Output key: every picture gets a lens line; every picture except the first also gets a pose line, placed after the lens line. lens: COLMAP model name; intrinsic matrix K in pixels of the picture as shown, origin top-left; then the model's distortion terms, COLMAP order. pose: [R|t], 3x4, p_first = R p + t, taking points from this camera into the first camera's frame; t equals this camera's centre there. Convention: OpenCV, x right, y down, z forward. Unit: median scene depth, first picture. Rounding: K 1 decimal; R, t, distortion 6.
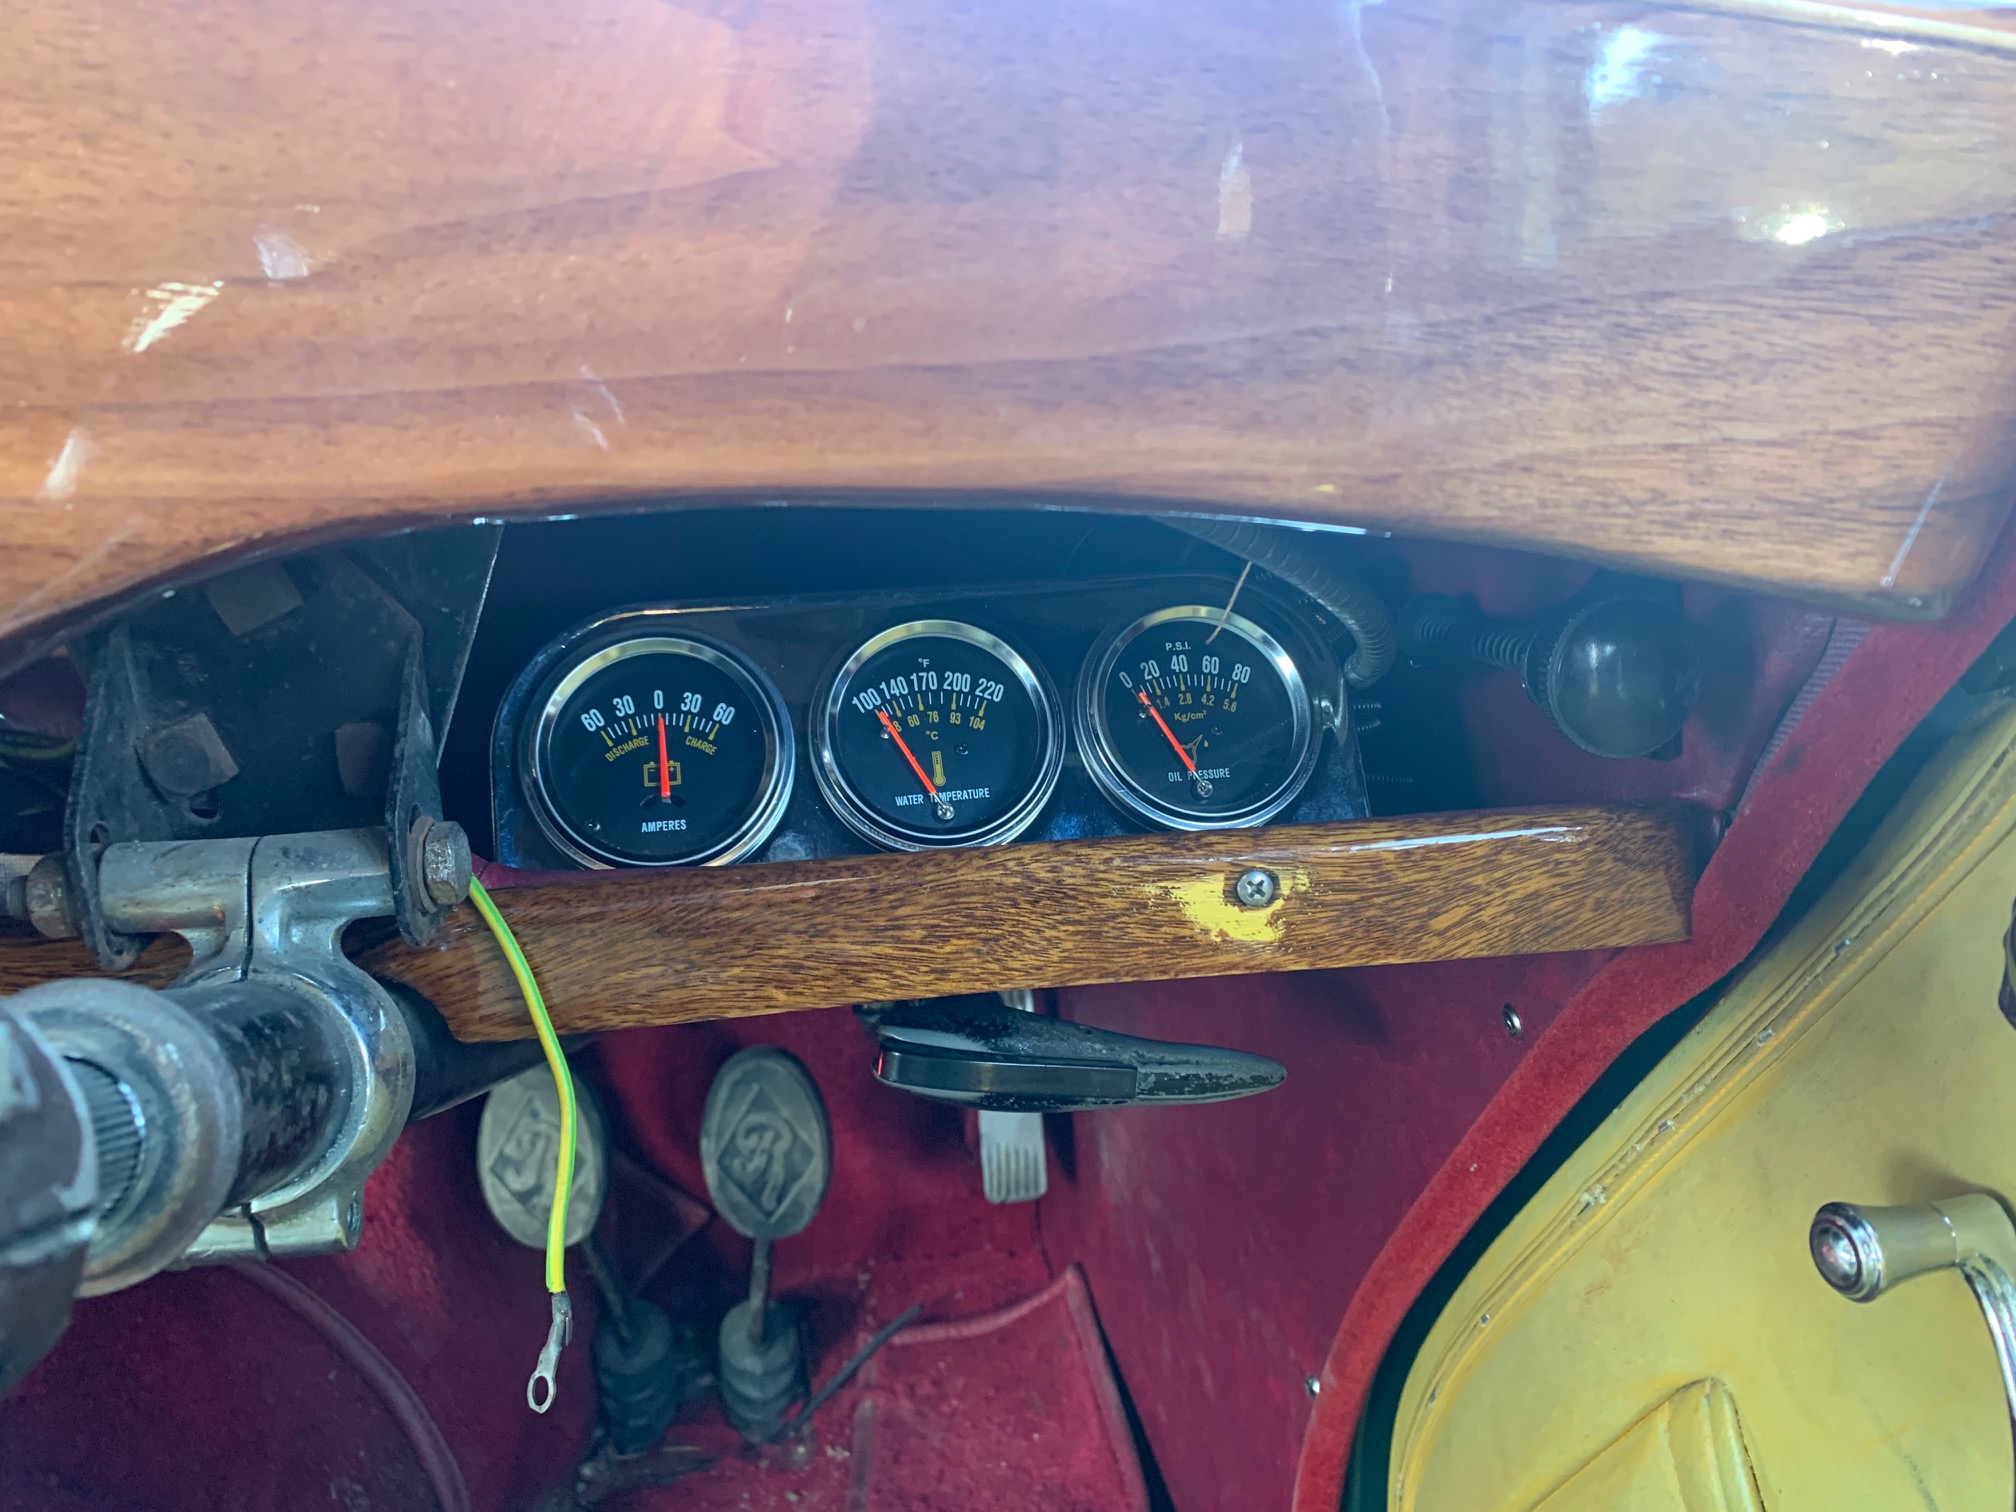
lens RADIAL K [[1525.6, 0, 1002.5], [0, 1525.6, 743.0], [0, 0, 1]] dist [0.013636, -0.008588]
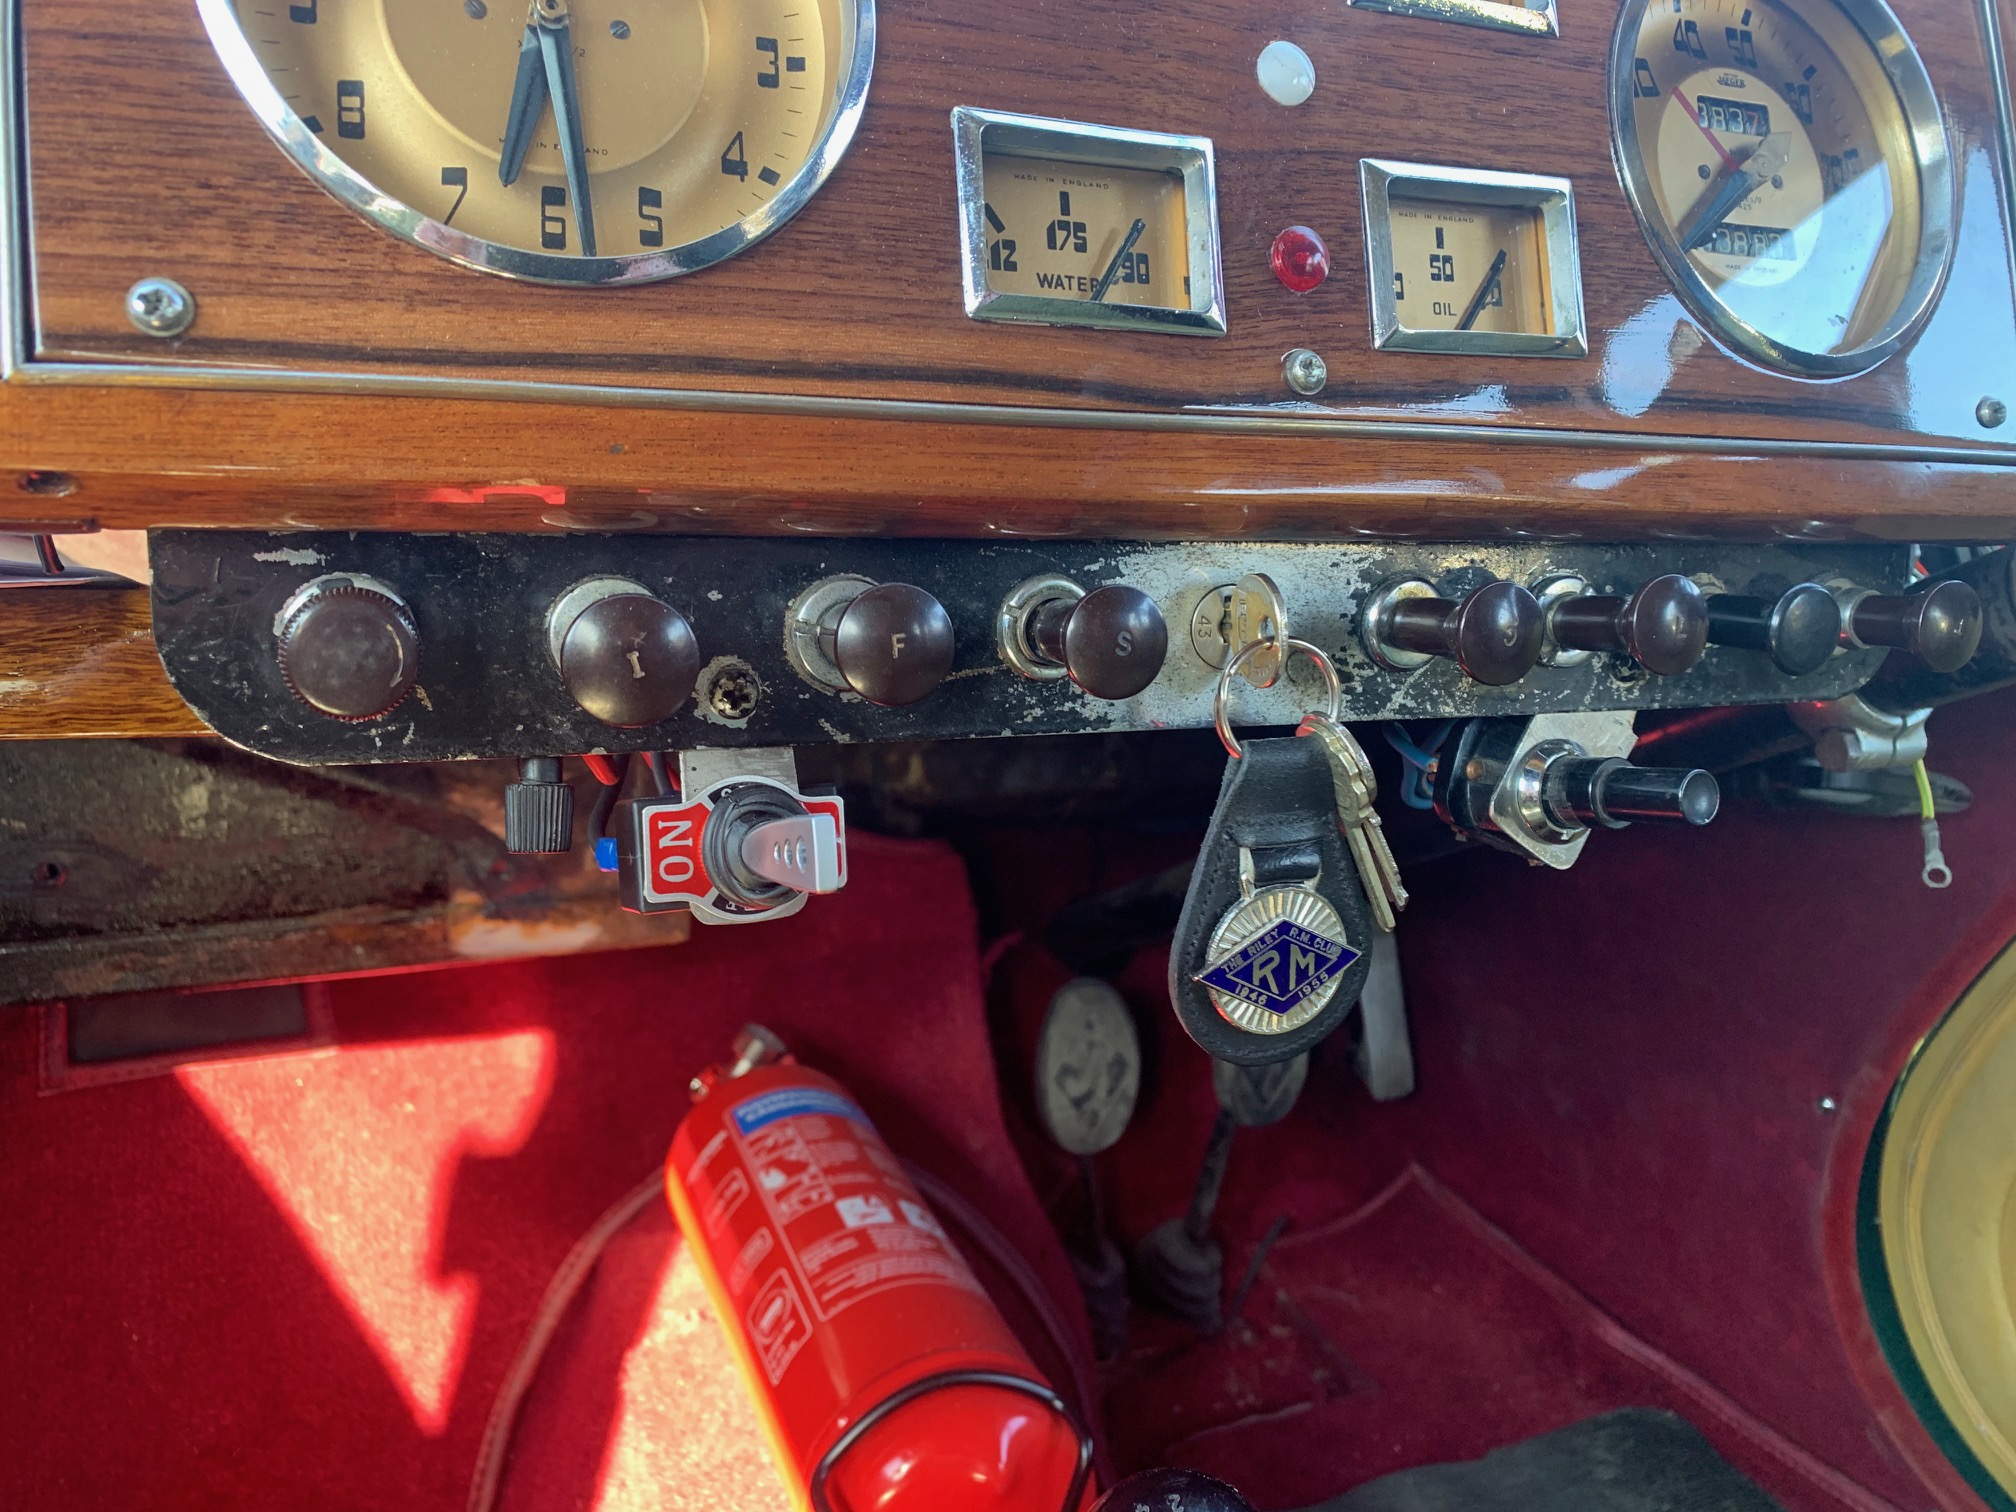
lens RADIAL K [[1525.6, 0, 1002.5], [0, 1525.6, 743.0], [0, 0, 1]] dist [0.013636, -0.008588]
pose [[0.949813, -0.011923, 0.312590, -1.312927], [0.058077, 0.988621, -0.138761, 0.334469], [-0.307379, 0.149951, 0.939698, -0.197796]]
